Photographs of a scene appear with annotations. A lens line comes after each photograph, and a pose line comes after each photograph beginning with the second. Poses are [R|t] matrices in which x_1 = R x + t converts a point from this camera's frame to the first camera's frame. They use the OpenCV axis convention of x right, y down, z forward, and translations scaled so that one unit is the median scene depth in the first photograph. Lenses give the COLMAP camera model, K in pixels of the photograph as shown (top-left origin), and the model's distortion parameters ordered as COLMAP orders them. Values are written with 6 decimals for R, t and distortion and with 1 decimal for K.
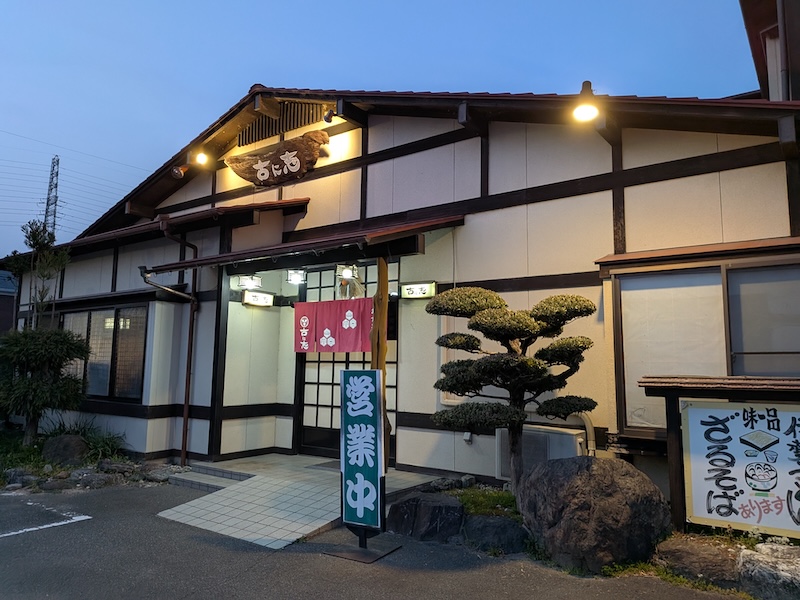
lens RADIAL K [[570.7, 0, 409.8], [0, 570.7, 275.1], [0, 0, 1]] dist [-0.003169, -0.002405]
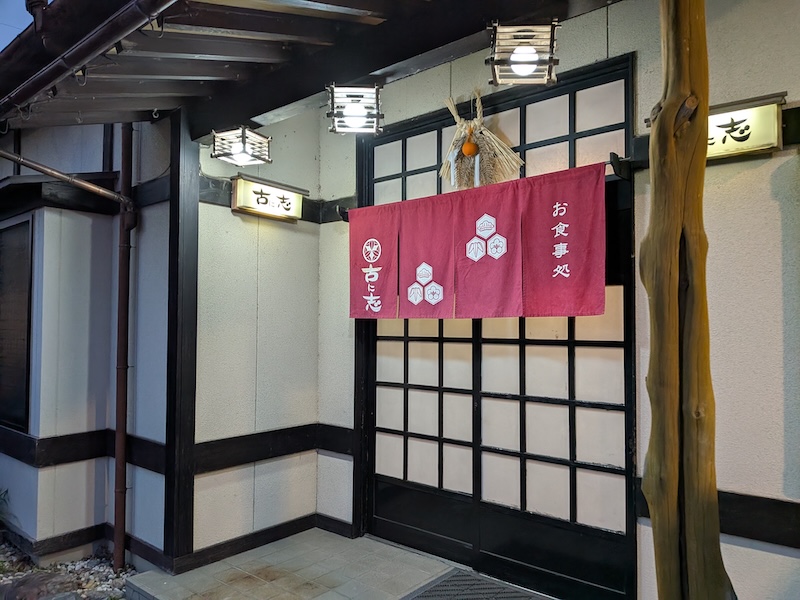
lens RADIAL K [[554.4, 0, 400.0], [0, 554.4, 300.0], [0, 0, 1]] dist [-0.003945, -0.001086]
pose [[0.995019, -0.009717, -0.099213, -0.122136], [0.020586, 0.993814, 0.109134, 0.074713], [0.097539, -0.110632, 0.989063, 0.578157]]
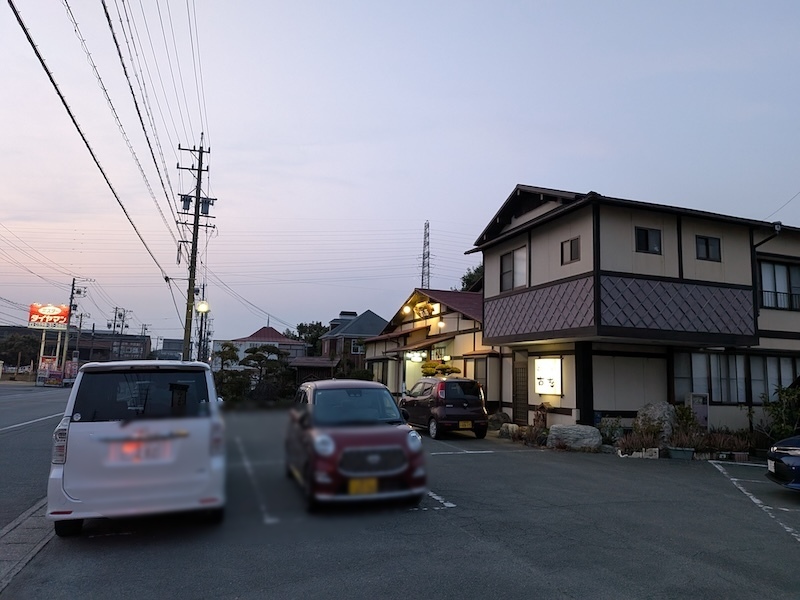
lens RADIAL K [[554.4, 0, 400.0], [0, 554.4, 300.0], [0, 0, 1]] dist [-0.003945, -0.001086]
pose [[0.794368, -0.070230, -0.603363, 1.652067], [0.088117, 0.996110, 0.000066, -0.311186], [0.601011, -0.053219, 0.797467, -1.623095]]
